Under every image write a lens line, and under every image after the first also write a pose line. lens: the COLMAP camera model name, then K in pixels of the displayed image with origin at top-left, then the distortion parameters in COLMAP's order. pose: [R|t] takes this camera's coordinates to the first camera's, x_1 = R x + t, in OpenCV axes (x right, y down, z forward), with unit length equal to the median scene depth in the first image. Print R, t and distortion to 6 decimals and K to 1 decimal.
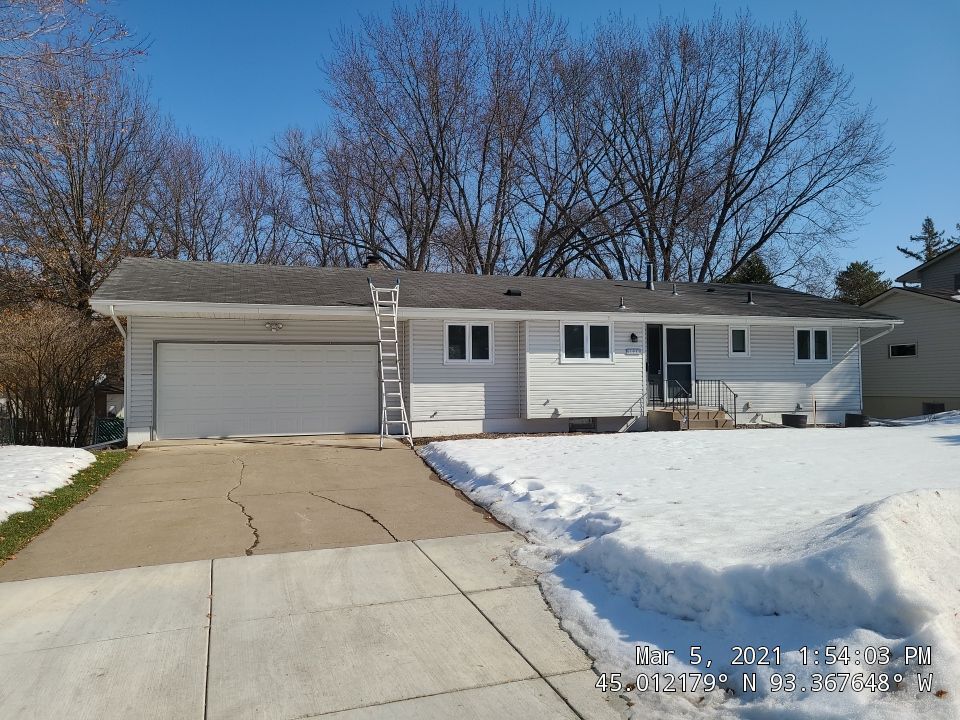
lens RADIAL K [[743.1, 0, 480.0], [0, 743.1, 360.0], [0, 0, 1]] dist [0.003940, -0.005111]
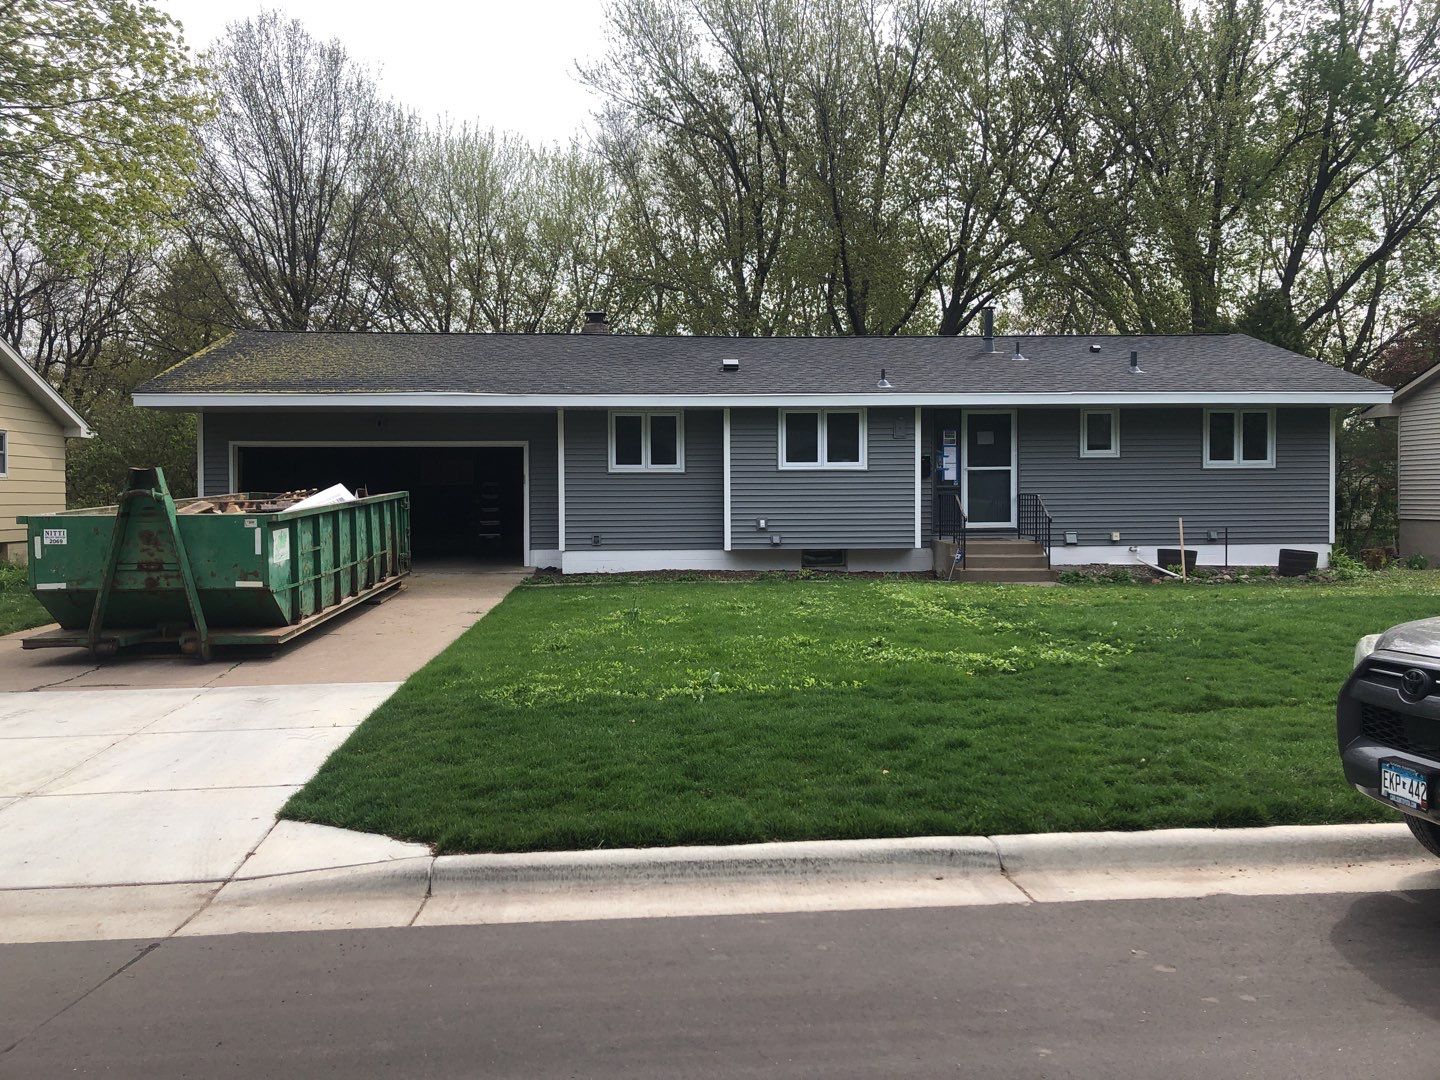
lens RADIAL K [[1181.1, 0, 717.5], [0, 1181.1, 530.6], [0, 0, 1]] dist [0.017268, -0.001176]
pose [[0.963921, 0.011312, -0.265948, 0.148176], [0.005999, 0.997920, 0.064188, -0.004252], [0.266121, -0.063467, 0.961848, -0.023987]]
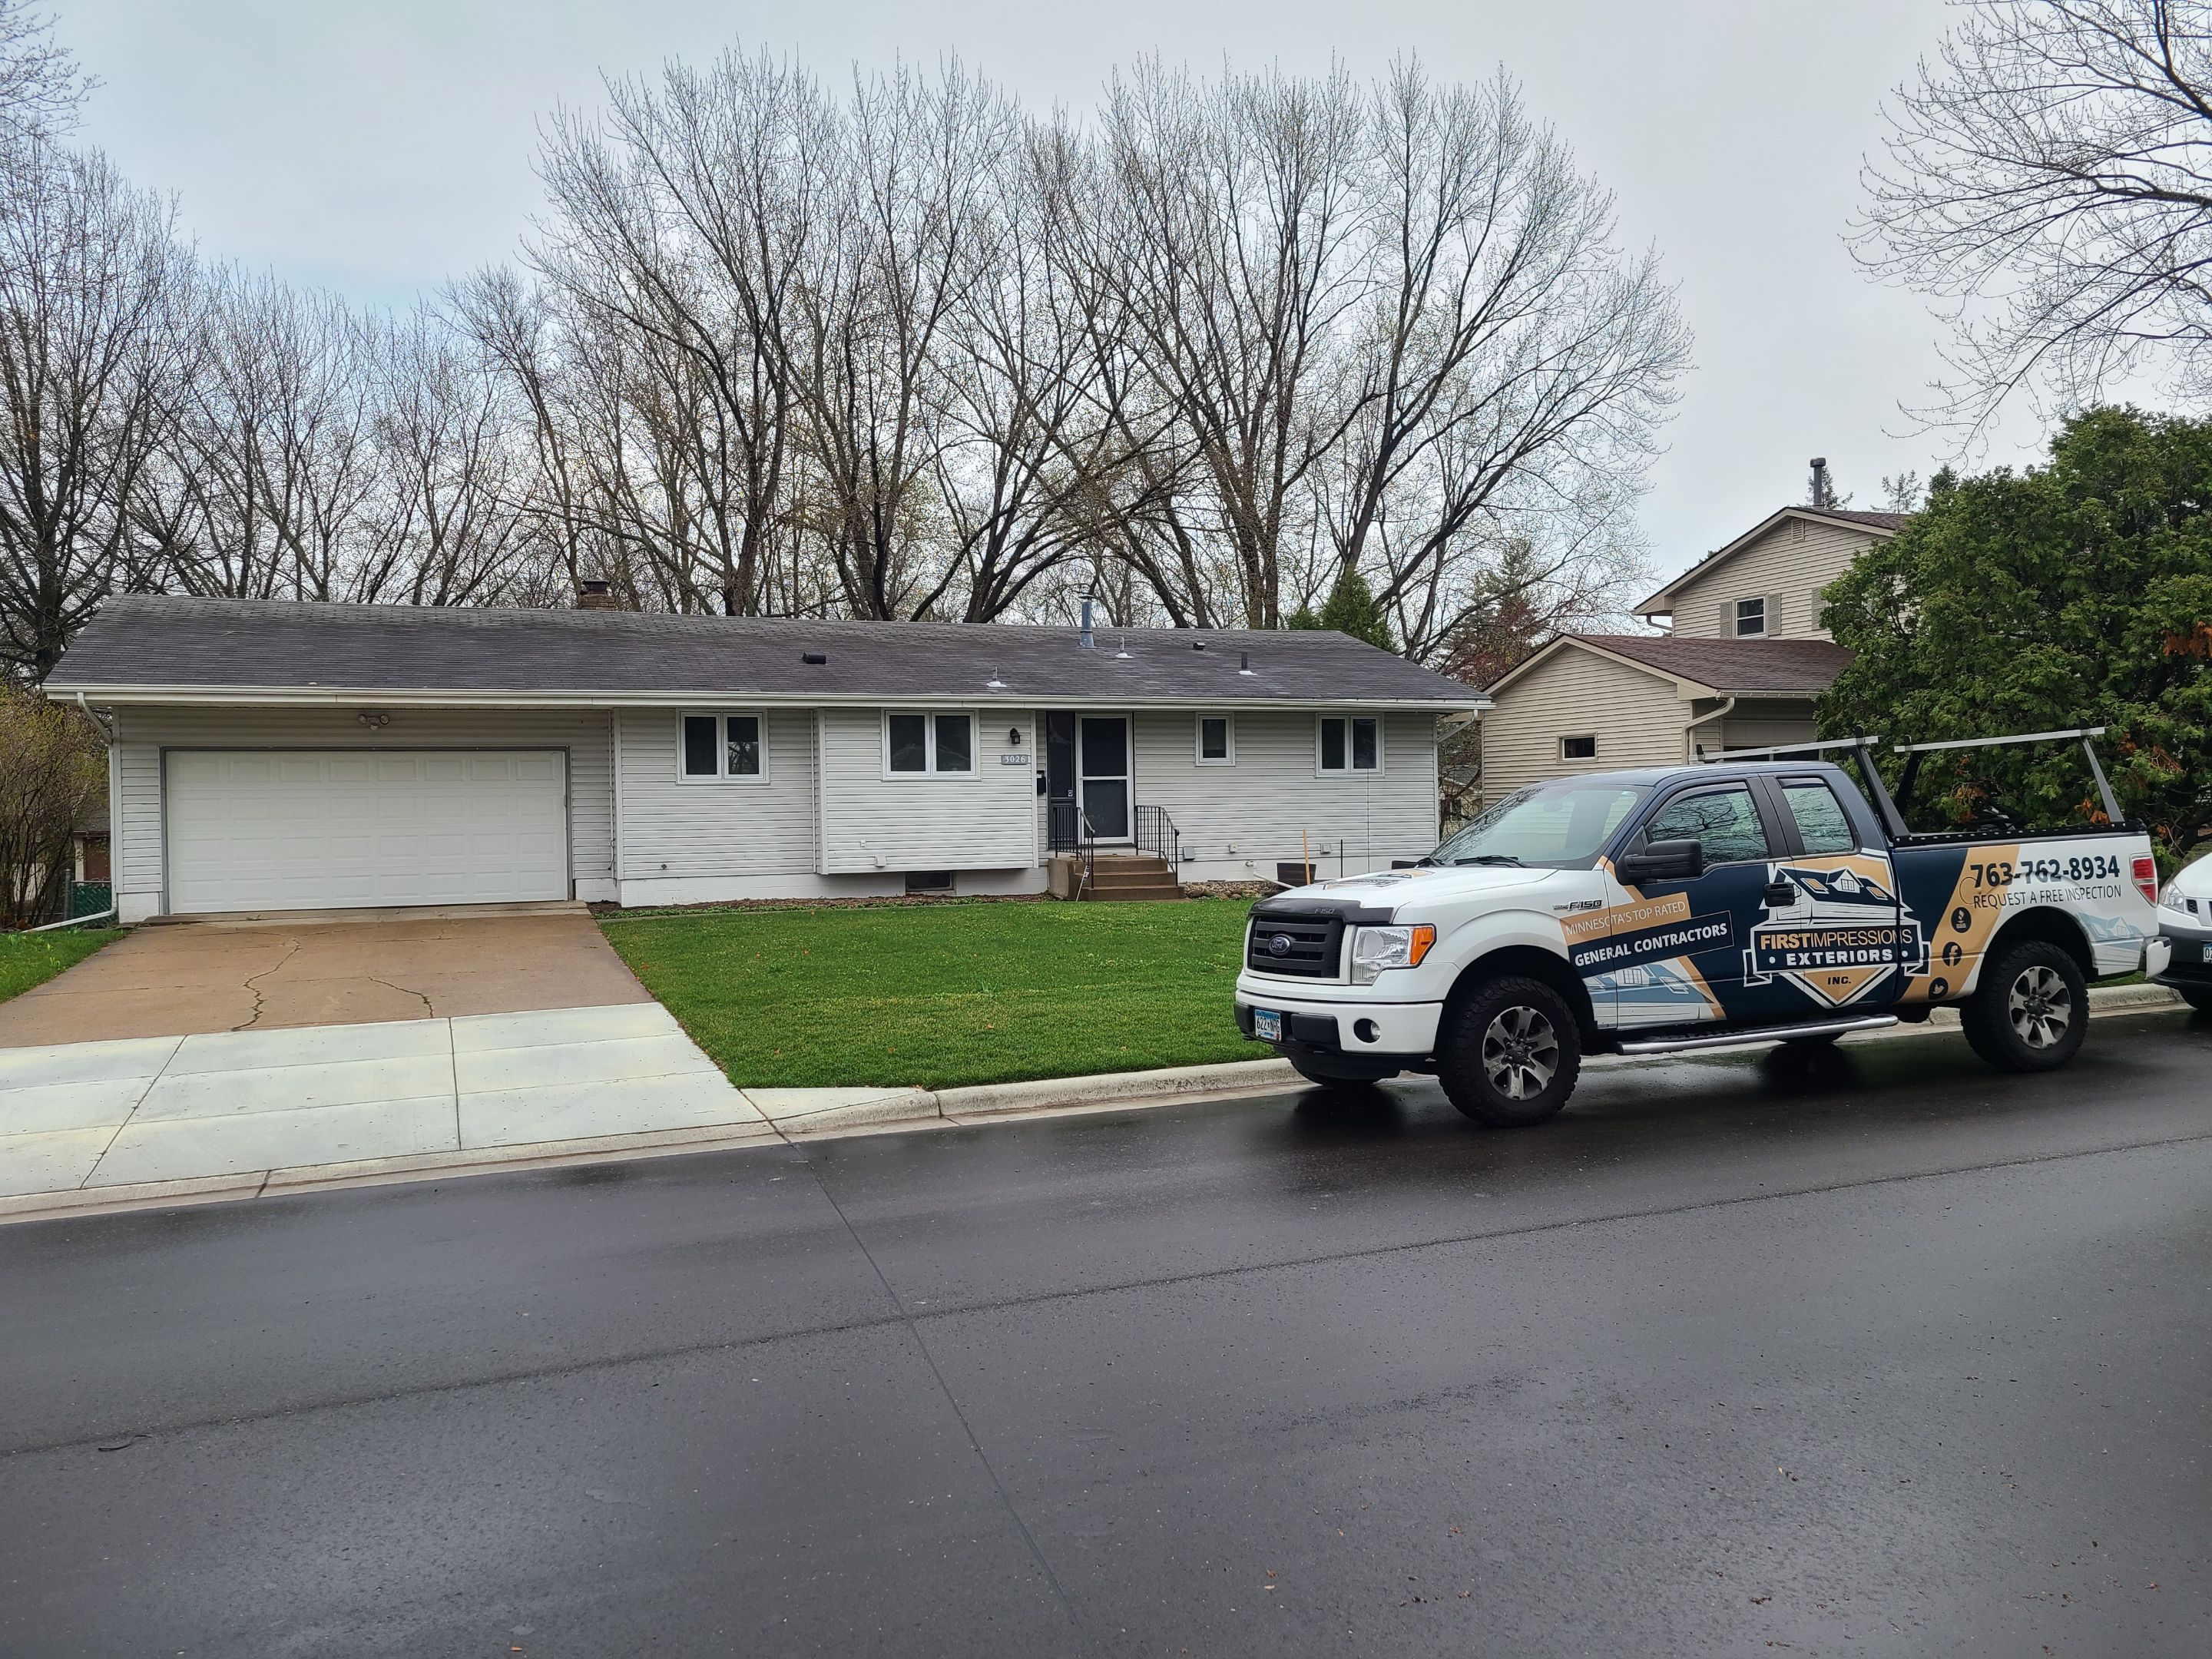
lens RADIAL K [[1702.4, 0, 1106.0], [0, 1702.4, 829.5], [0, 0, 1]] dist [0.005517, -0.004412]
pose [[0.998240, -0.008234, 0.058727, 0.089485], [0.005549, 0.998938, 0.045733, -0.007273], [-0.059041, -0.045326, 0.997226, -0.153971]]
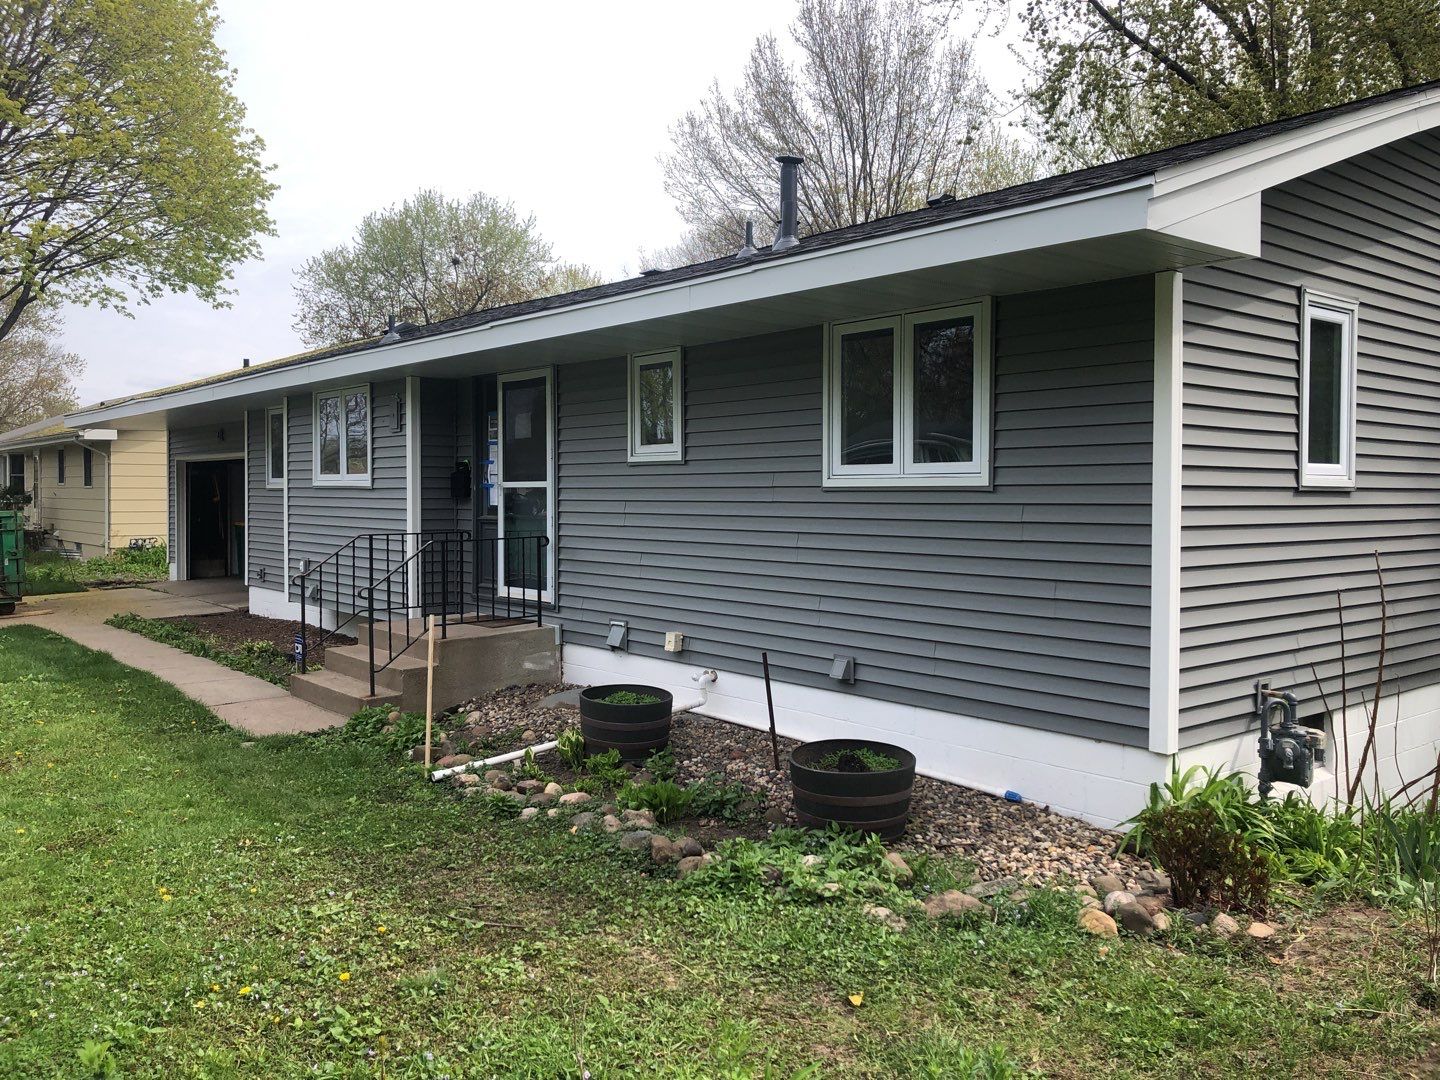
lens RADIAL K [[1114.7, 0, 720.0], [0, 1114.7, 540.0], [0, 0, 1]] dist [0.003940, -0.005111]
pose [[0.357067, 0.053002, -0.932574, 0.363666], [0.024762, 0.997501, 0.066173, -0.000727], [0.933751, -0.046720, 0.354862, 0.426054]]
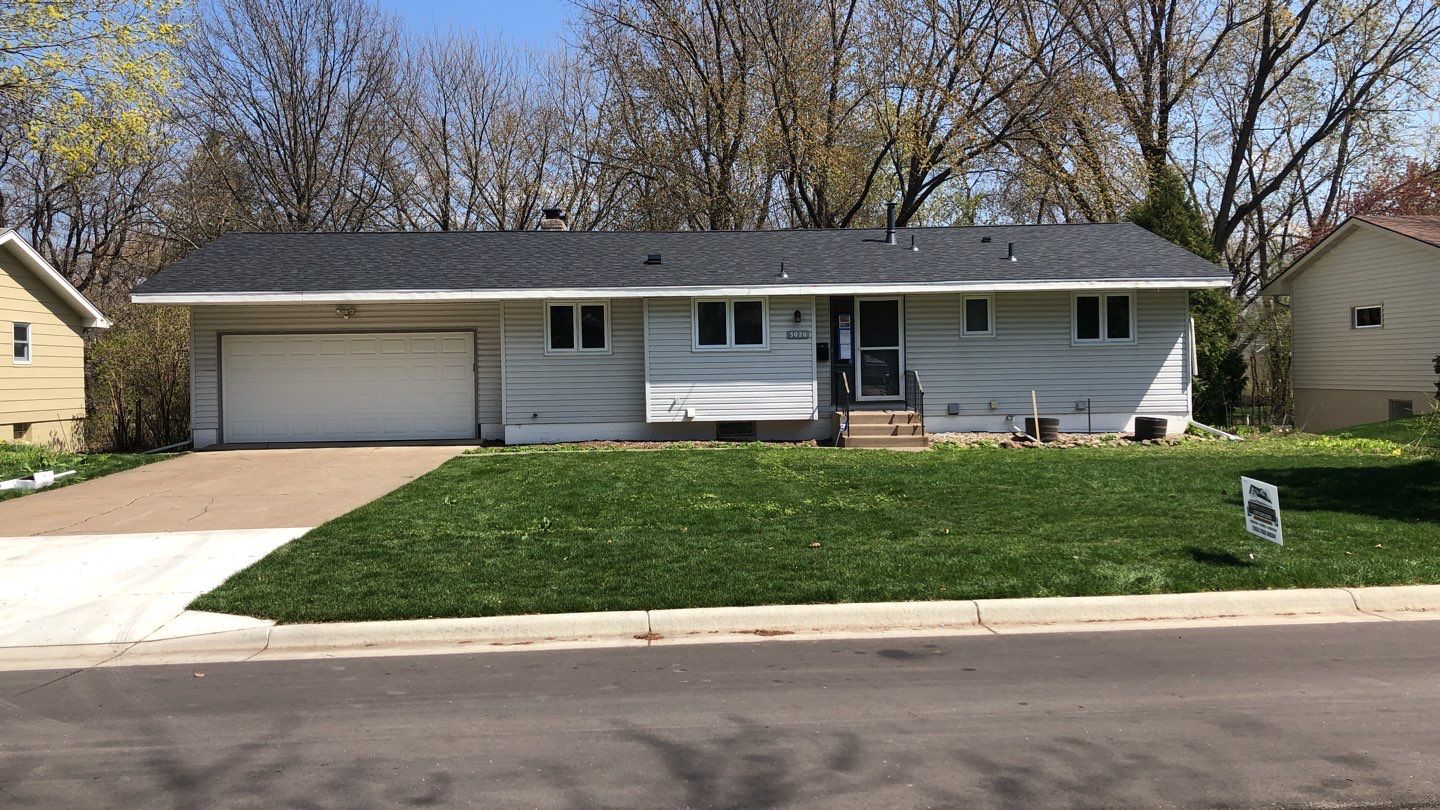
lens RADIAL K [[1189.1, 0, 720.0], [0, 1189.1, 405.0], [0, 0, 1]] dist [0.022120, -0.008027]
pose [[0.956279, 0.002517, -0.292444, 0.217060], [0.017198, 0.997748, 0.064825, -0.008700], [0.291948, -0.067020, 0.954083, -0.078236]]
